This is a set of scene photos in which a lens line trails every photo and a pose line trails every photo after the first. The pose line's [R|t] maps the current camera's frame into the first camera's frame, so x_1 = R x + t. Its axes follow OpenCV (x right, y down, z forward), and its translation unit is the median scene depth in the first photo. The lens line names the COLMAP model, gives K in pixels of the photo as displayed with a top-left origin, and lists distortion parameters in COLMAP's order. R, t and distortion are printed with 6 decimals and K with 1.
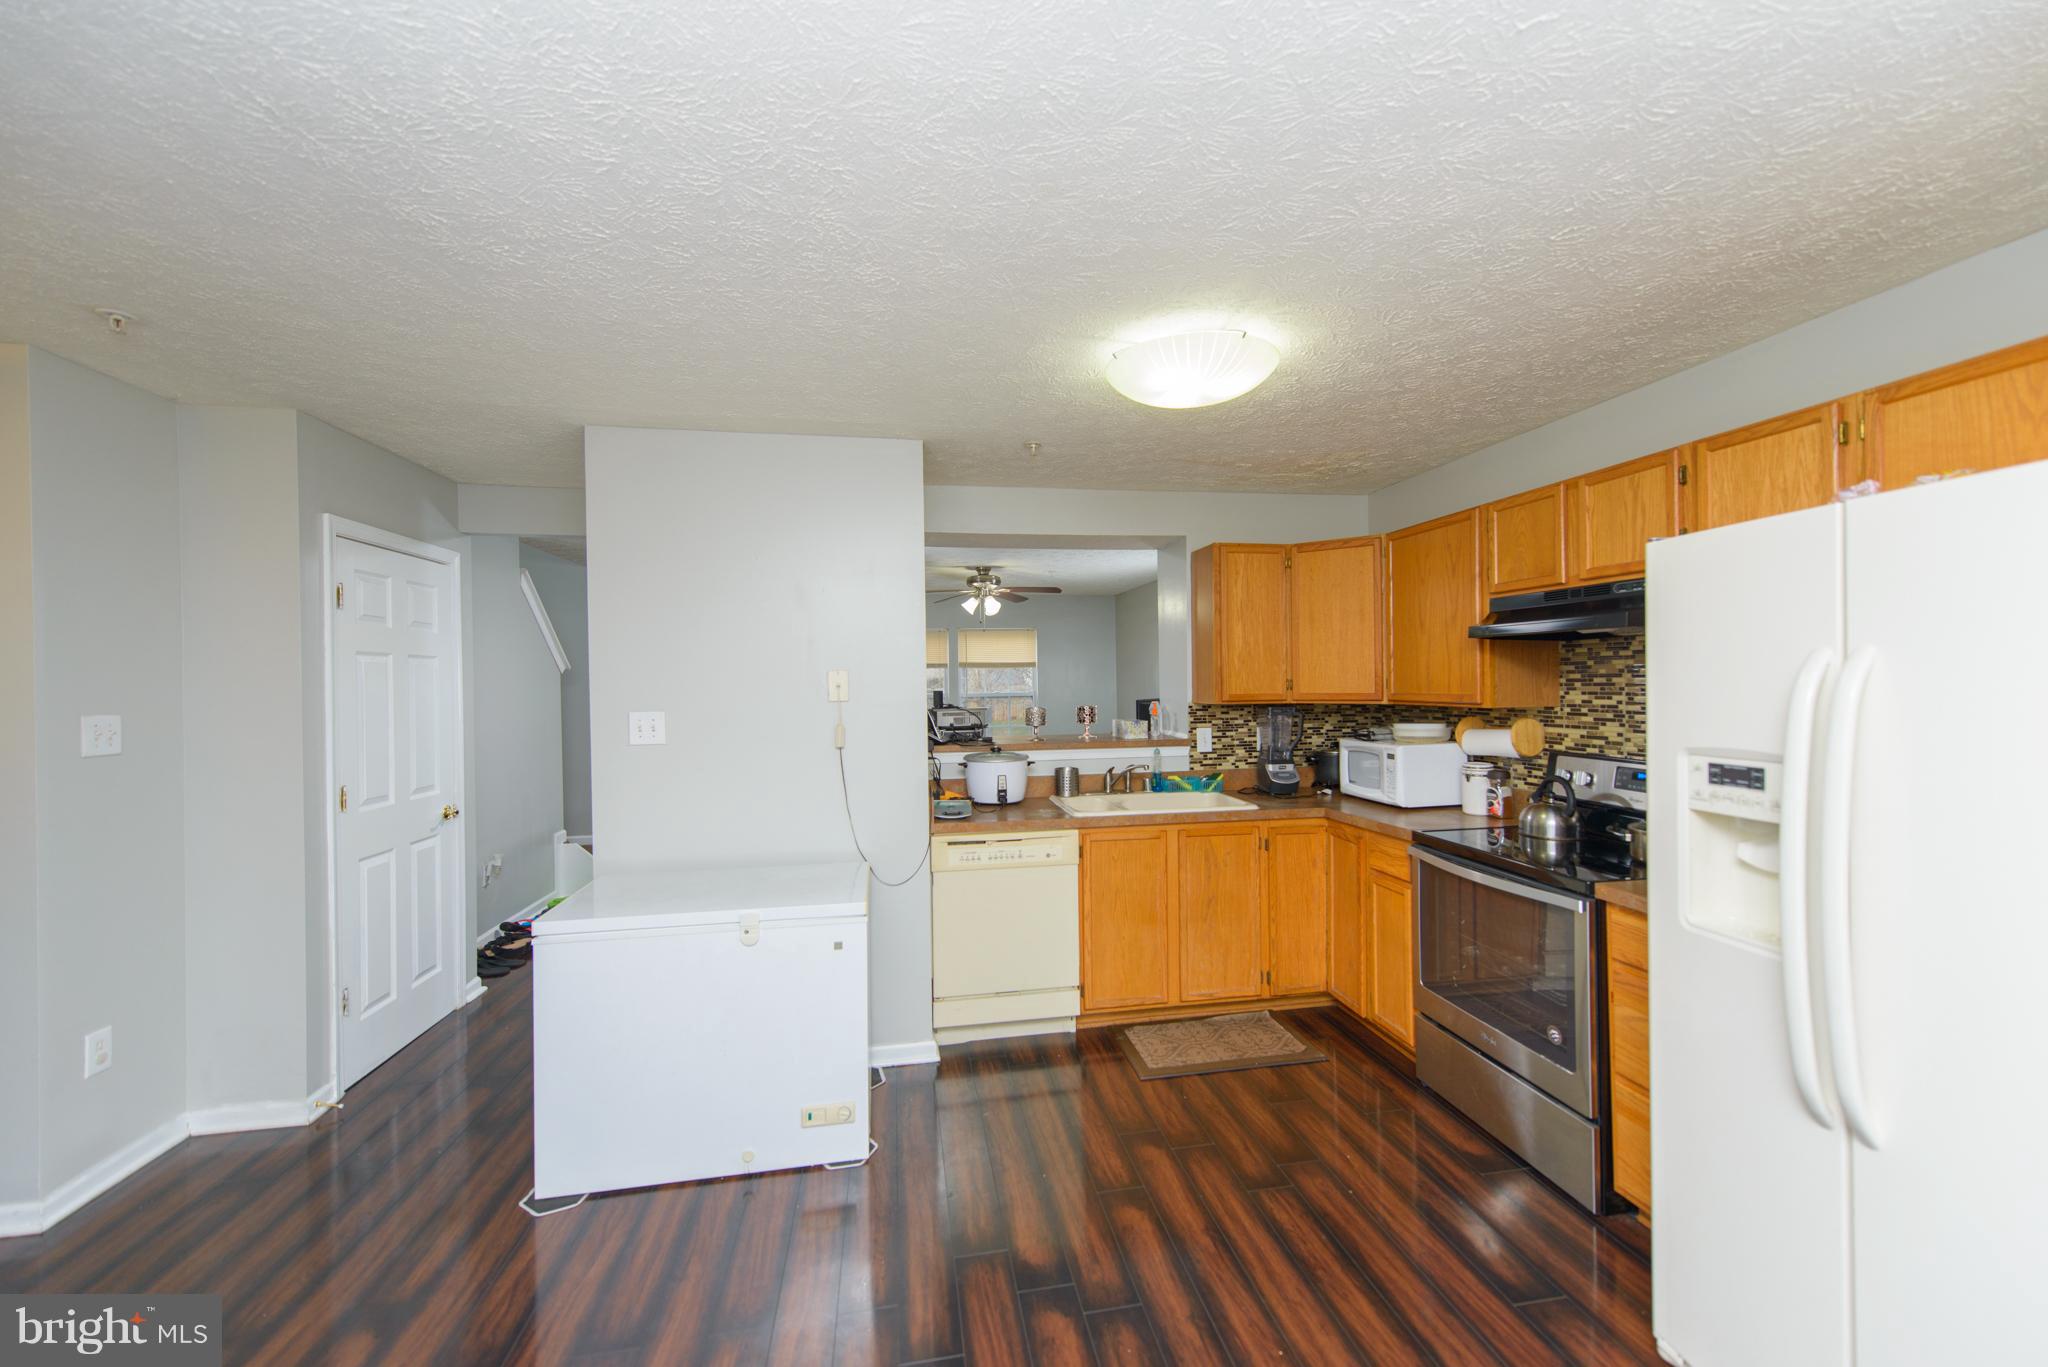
lens RADIAL K [[799.1, 0, 1033.3], [0, 799.1, 685.9], [0, 0, 1]] dist [0.016428, -0.007382]
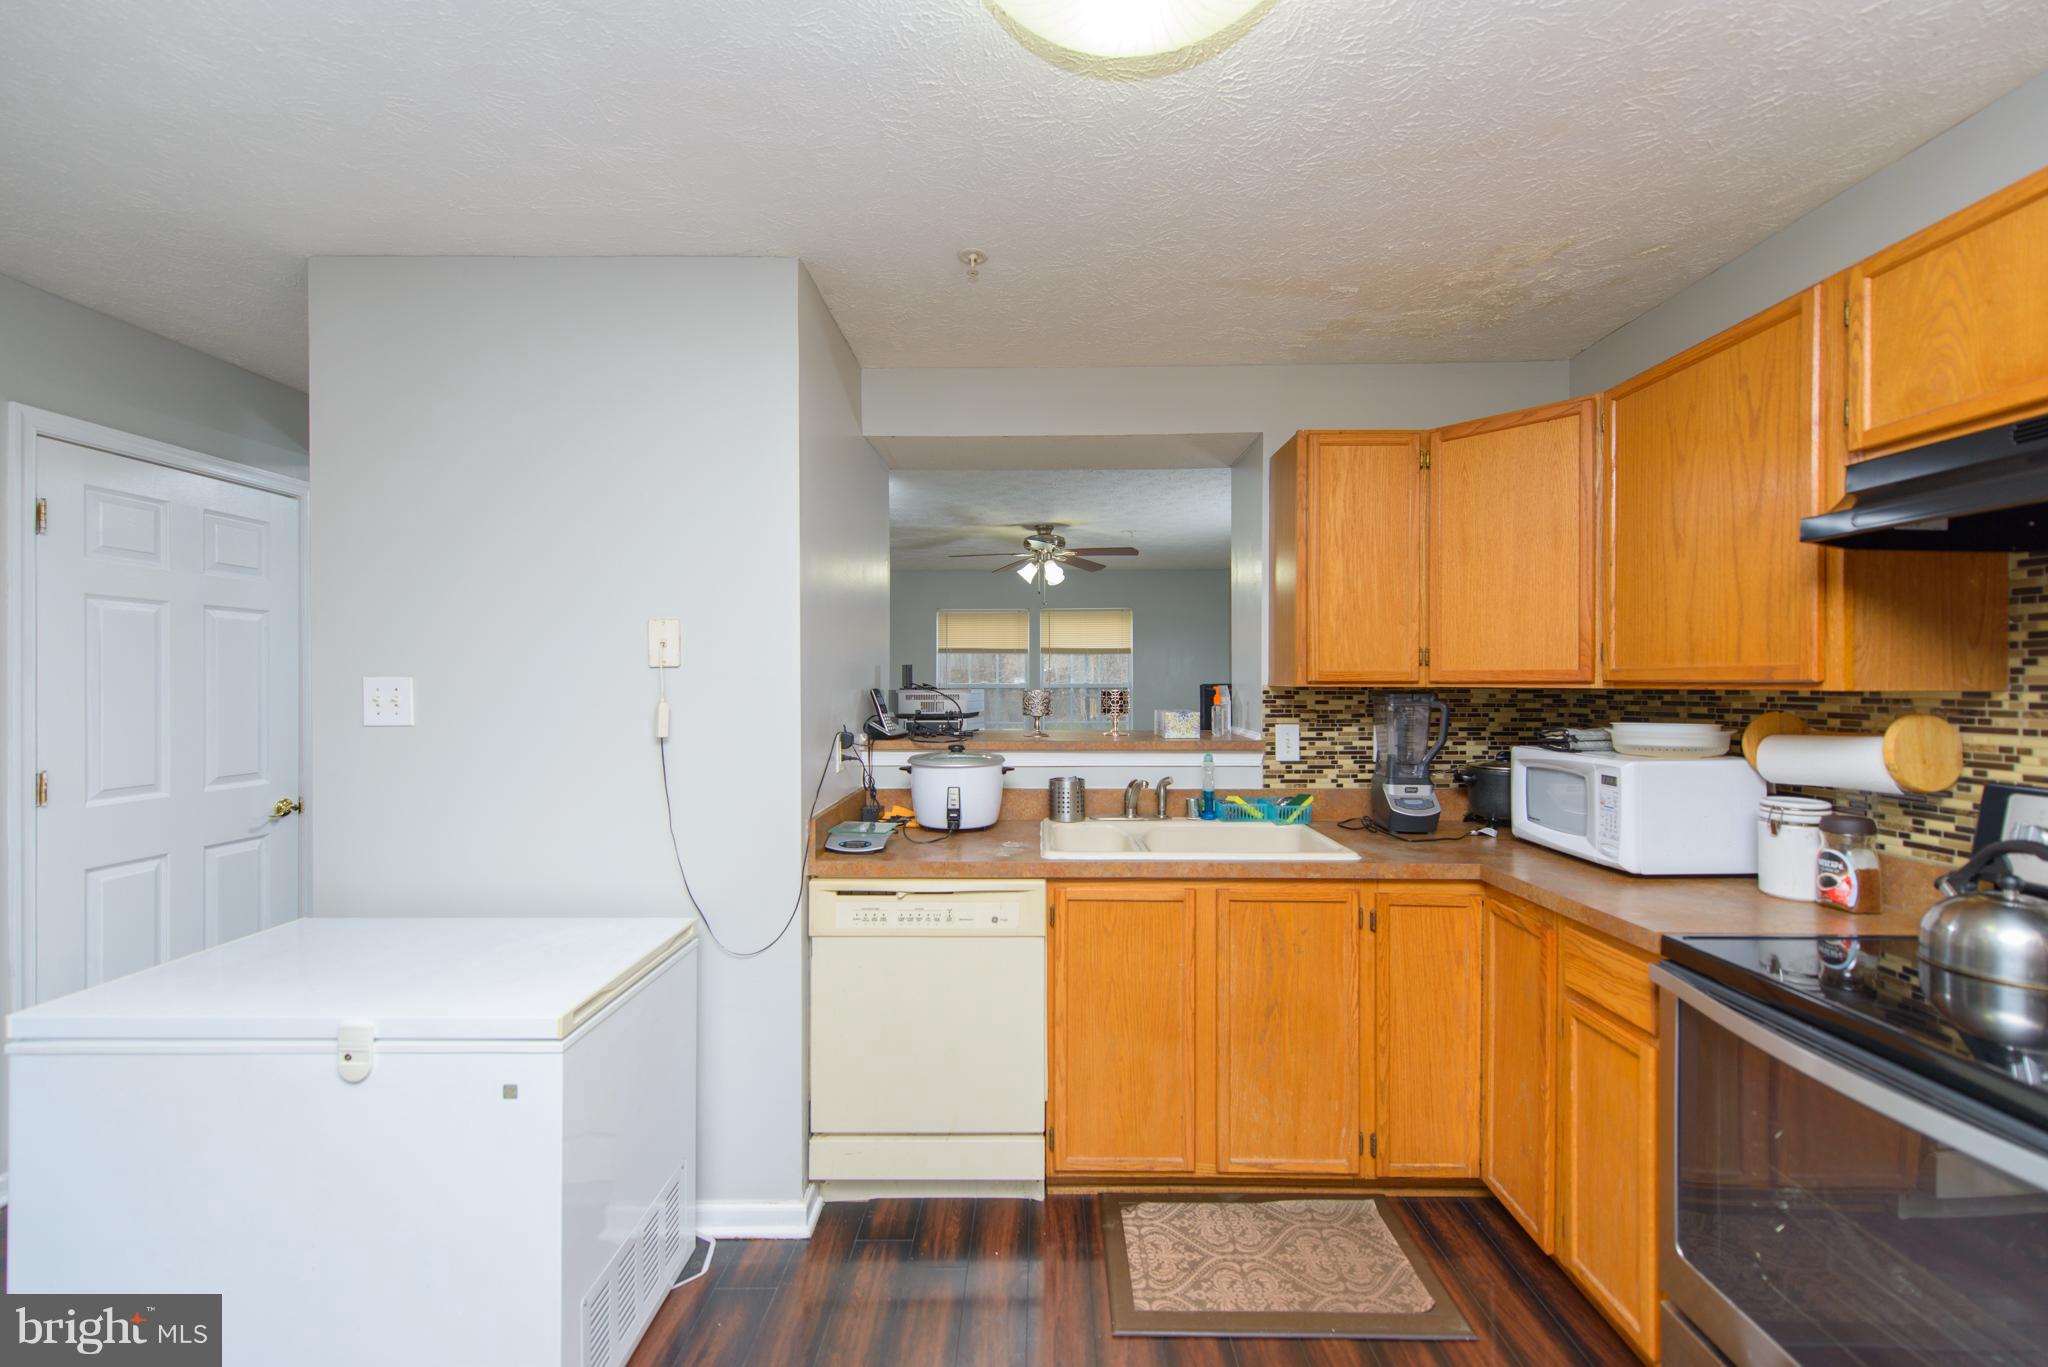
lens RADIAL K [[799.1, 0, 1033.3], [0, 799.1, 685.9], [0, 0, 1]] dist [0.016428, -0.007382]
pose [[0.982882, 0.014241, -0.183685, 0.150021], [-0.014017, 0.999899, 0.002519, 0.025684], [0.183702, 0.000099, 0.982982, 0.366319]]
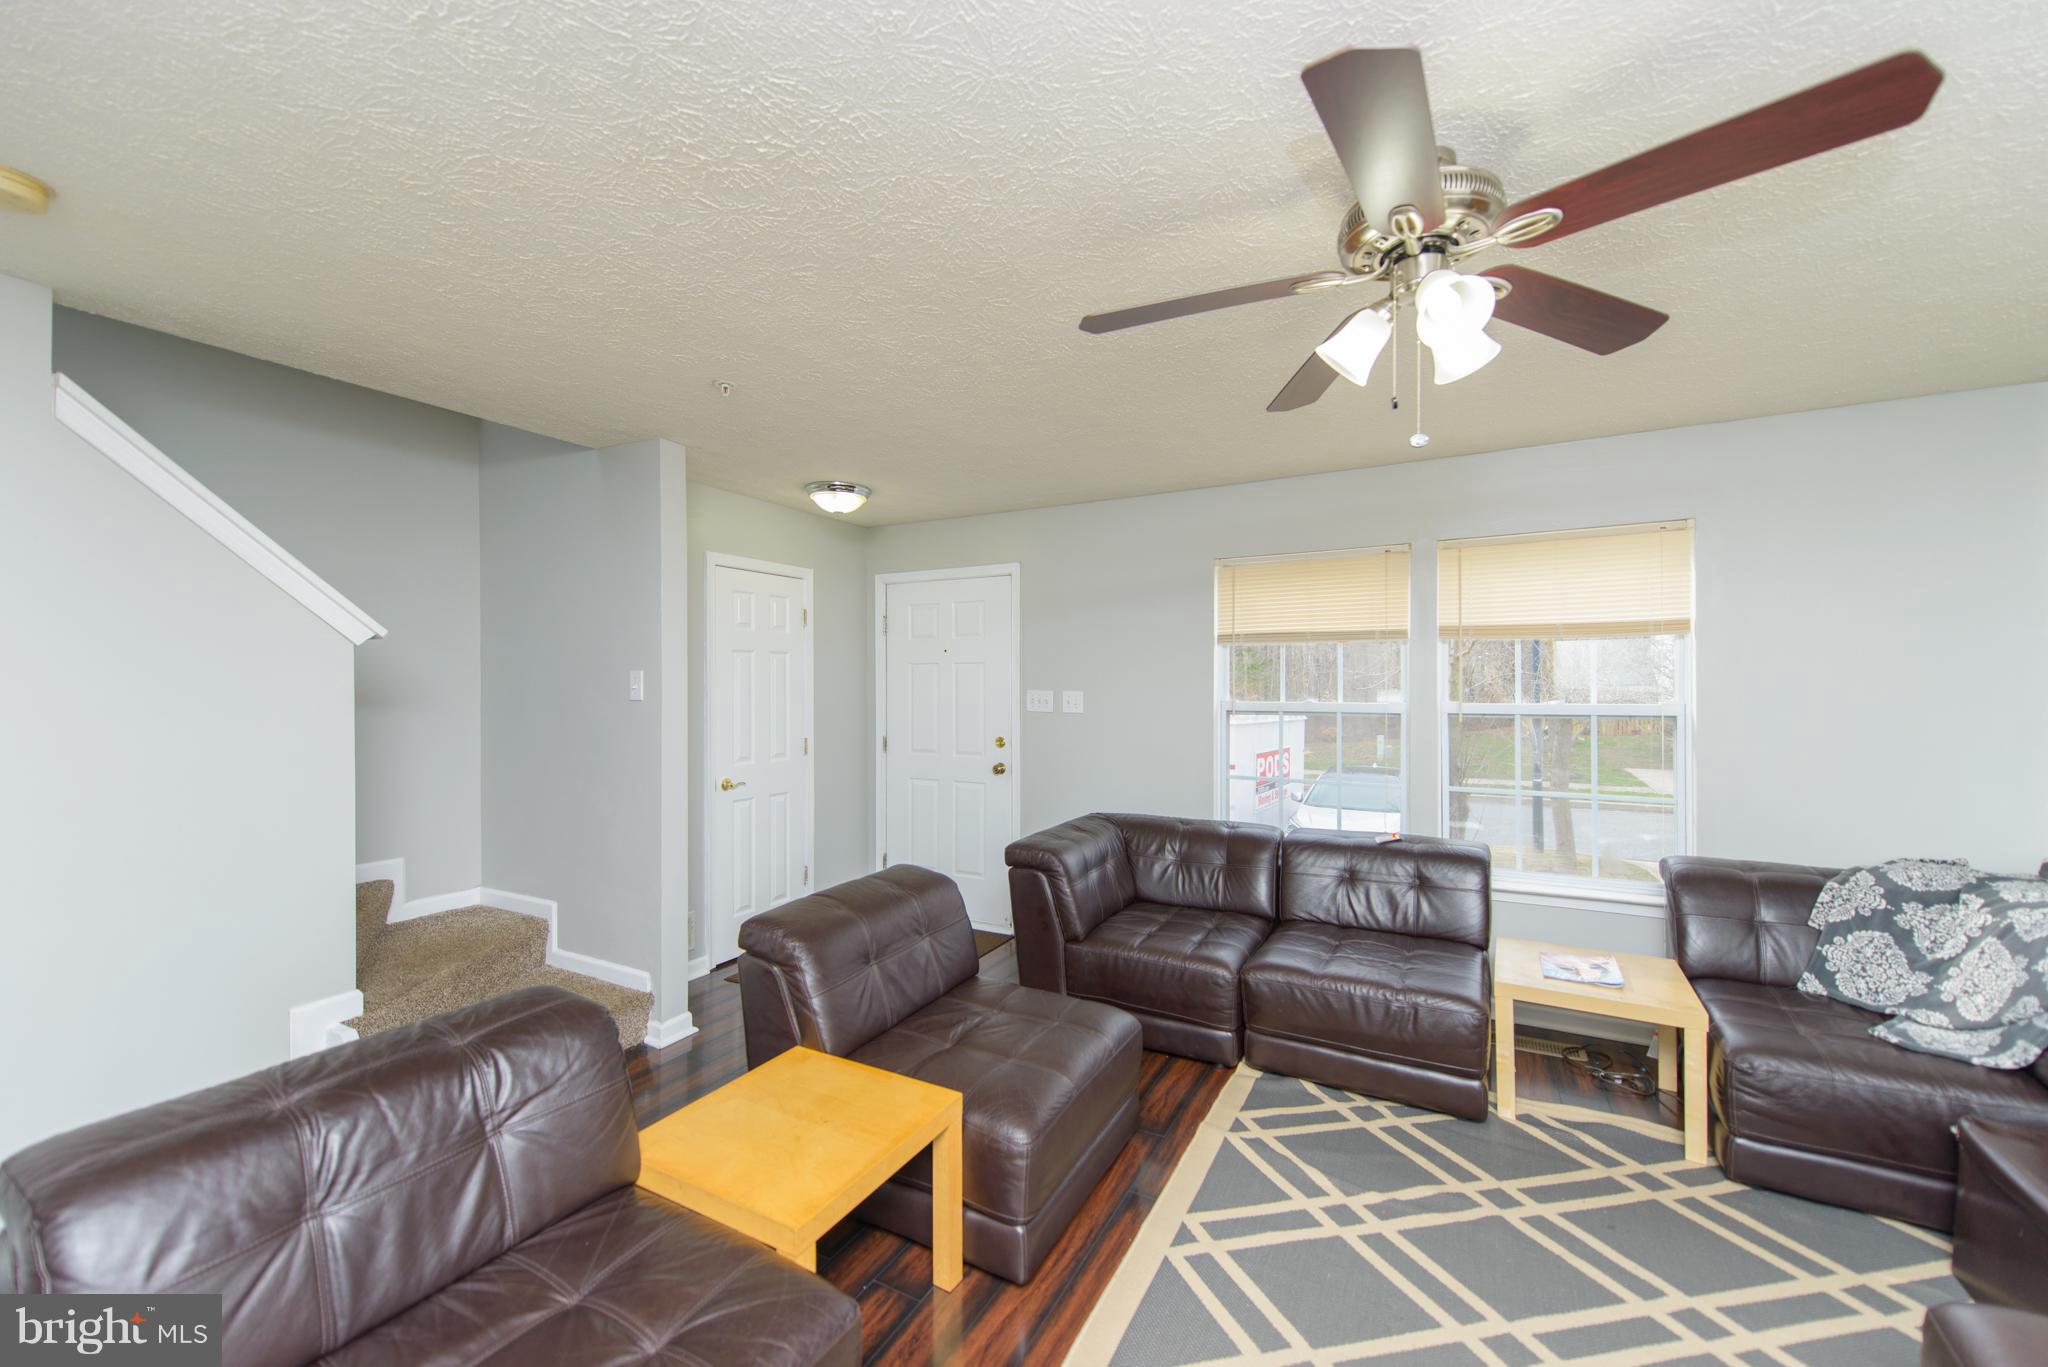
lens RADIAL K [[799.1, 0, 1033.3], [0, 799.1, 685.9], [0, 0, 1]] dist [0.016428, -0.007382]
pose [[0.785172, 0.012689, -0.619148, -0.008528], [-0.010108, 0.999919, 0.007674, -0.000743], [0.619195, 0.000233, 0.785237, 1.423824]]
